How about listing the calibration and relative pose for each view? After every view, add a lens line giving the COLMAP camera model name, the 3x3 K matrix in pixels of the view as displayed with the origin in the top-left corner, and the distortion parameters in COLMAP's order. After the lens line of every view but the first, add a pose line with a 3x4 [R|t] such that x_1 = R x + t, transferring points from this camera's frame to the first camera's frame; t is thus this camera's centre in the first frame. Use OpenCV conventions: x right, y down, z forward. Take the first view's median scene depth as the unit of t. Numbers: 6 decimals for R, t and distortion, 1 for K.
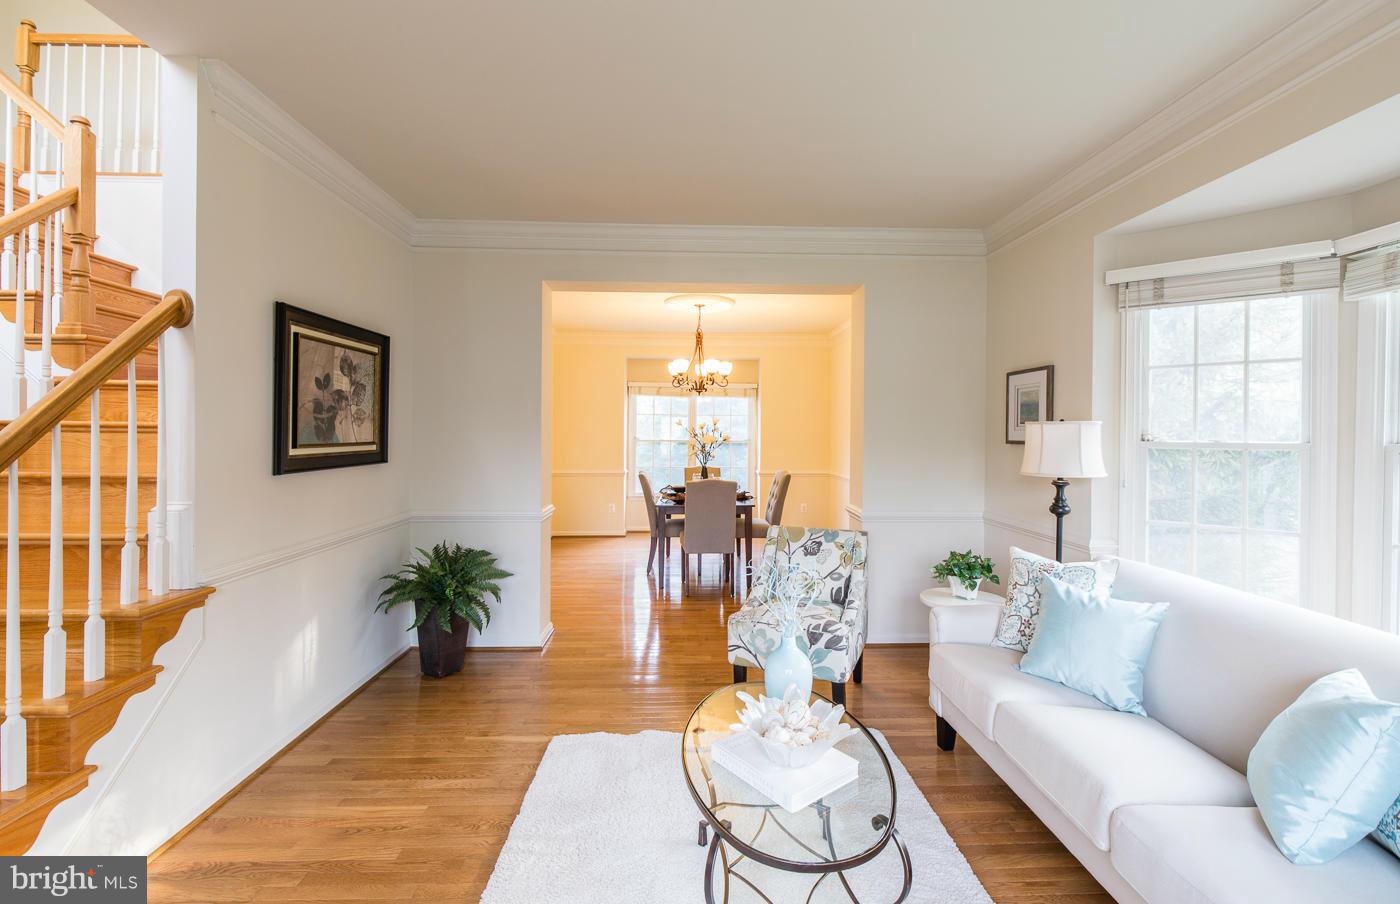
lens RADIAL K [[609.6, 0, 696.4], [0, 609.6, 432.5], [0, 0, 1]] dist [0.000124, -0.000091]
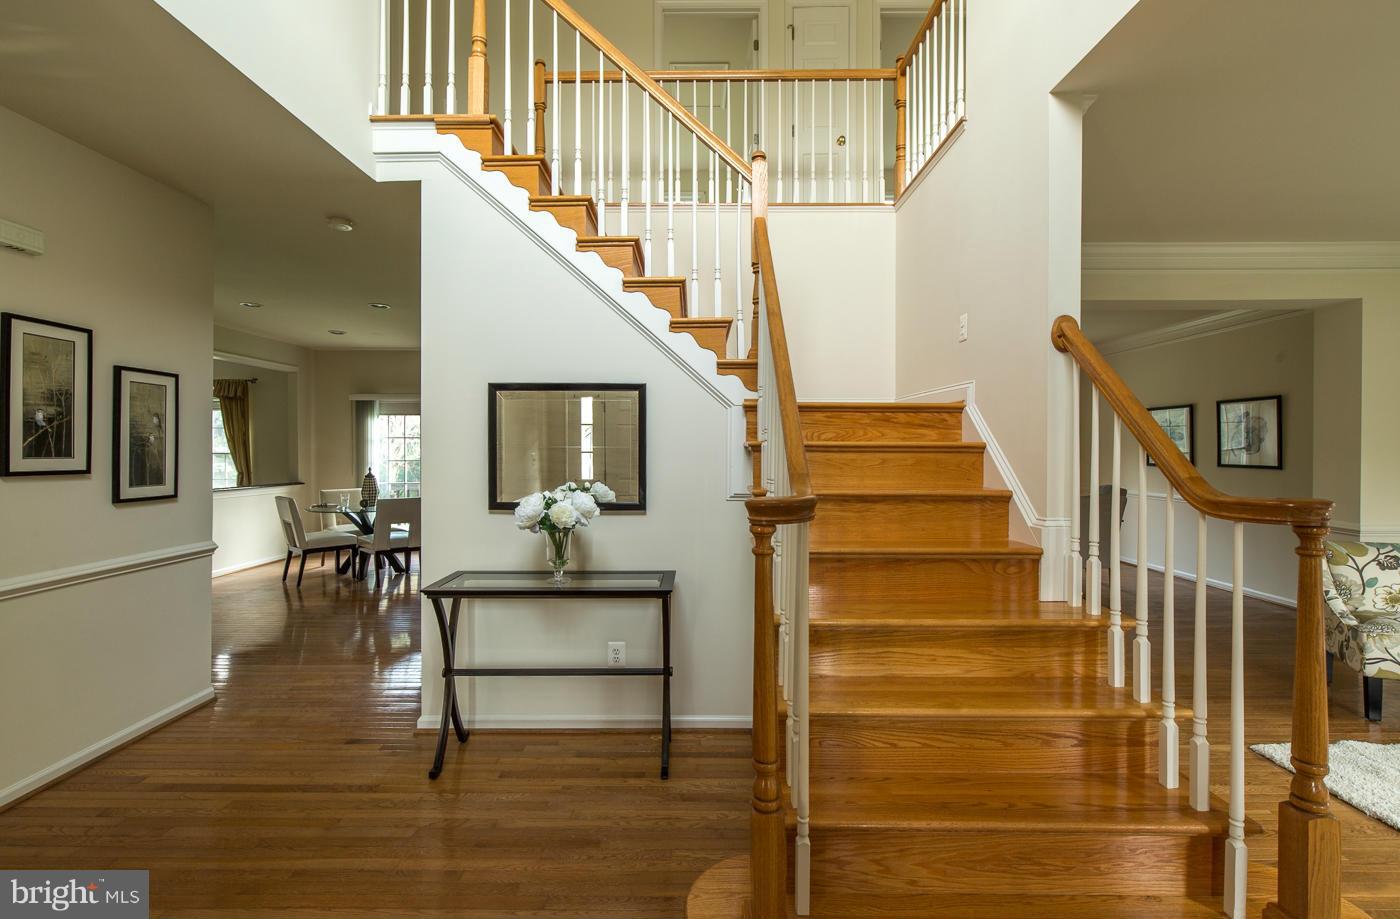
lens RADIAL K [[605.0, 0, 705.5], [0, 605.0, 455.1], [0, 0, 1]] dist [-0.002680, -0.000555]
pose [[0.999332, -0.008434, -0.035560, -1.068360], [0.008881, 0.999883, 0.012421, -0.011615], [0.035451, -0.012729, 0.999290, -0.037651]]
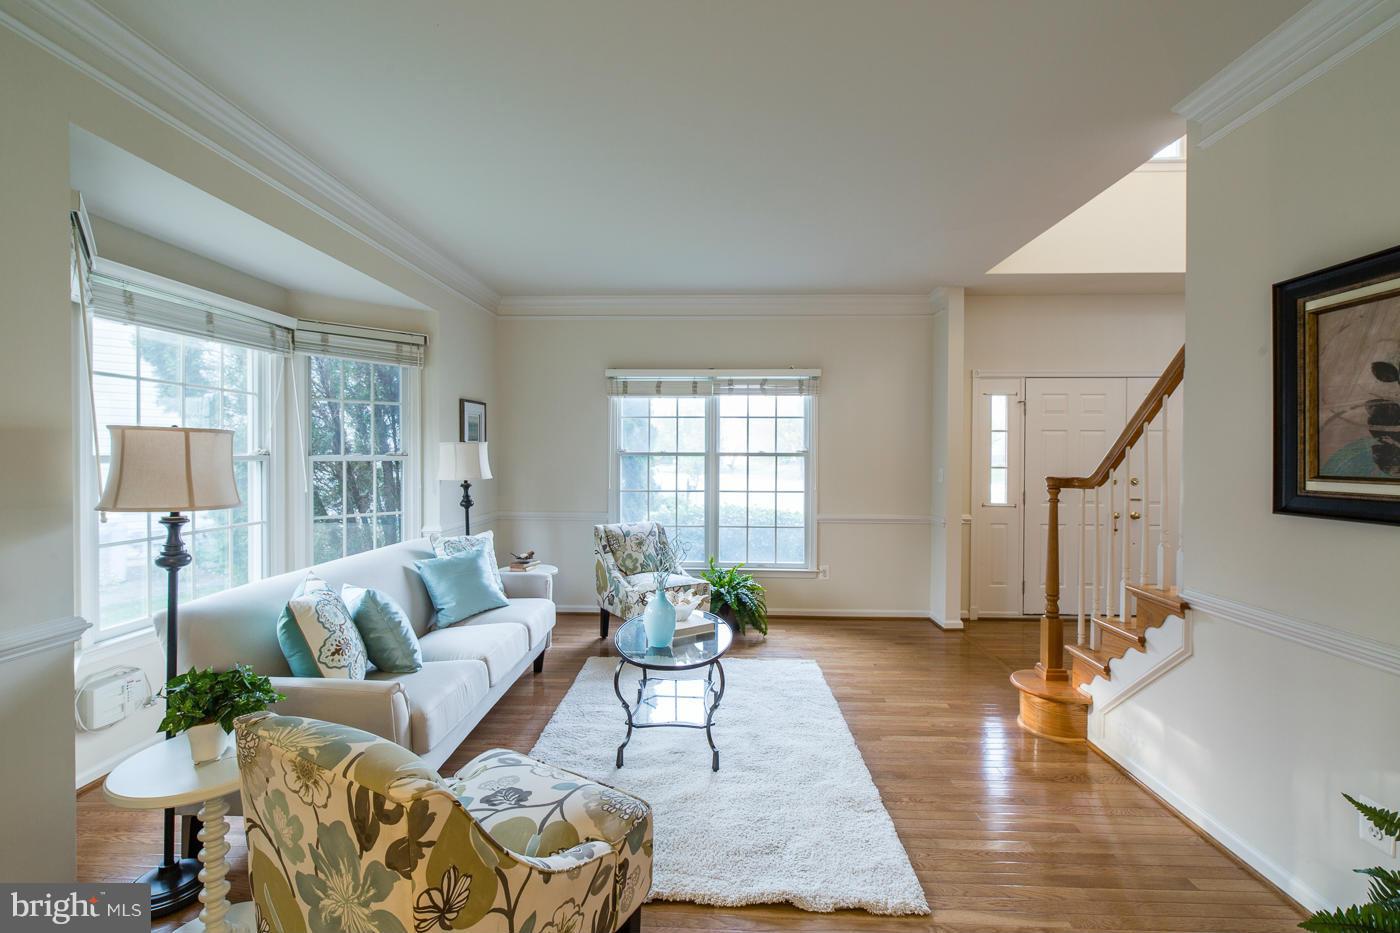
lens RADIAL K [[604.0, 0, 703.6], [0, 604.0, 459.7], [0, 0, 1]] dist [-0.000865, 0.000247]
pose [[-0.997624, -0.012455, 0.067757, -0.027552], [-0.011919, 0.999894, 0.008303, 0.004660], [-0.067853, 0.007476, -0.997667, 1.621516]]
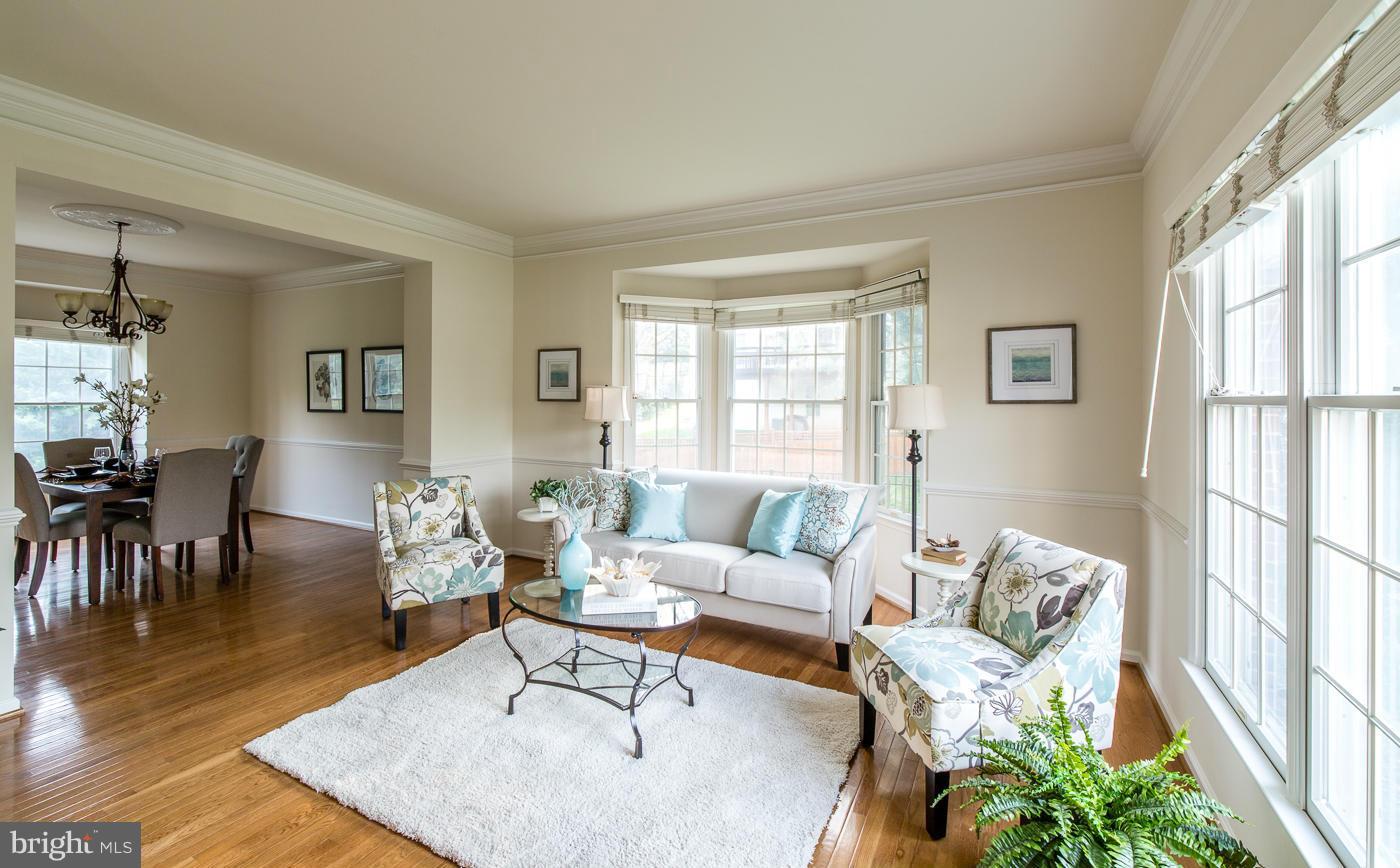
lens RADIAL K [[600.4, 0, 702.3], [0, 600.4, 394.7], [0, 0, 1]] dist [-0.000523, -0.000079]
pose [[0.489389, -0.002982, 0.872061, -0.630586], [-0.002572, 0.999985, 0.004863, -0.004294], [-0.872062, -0.004623, 0.489374, 0.020955]]
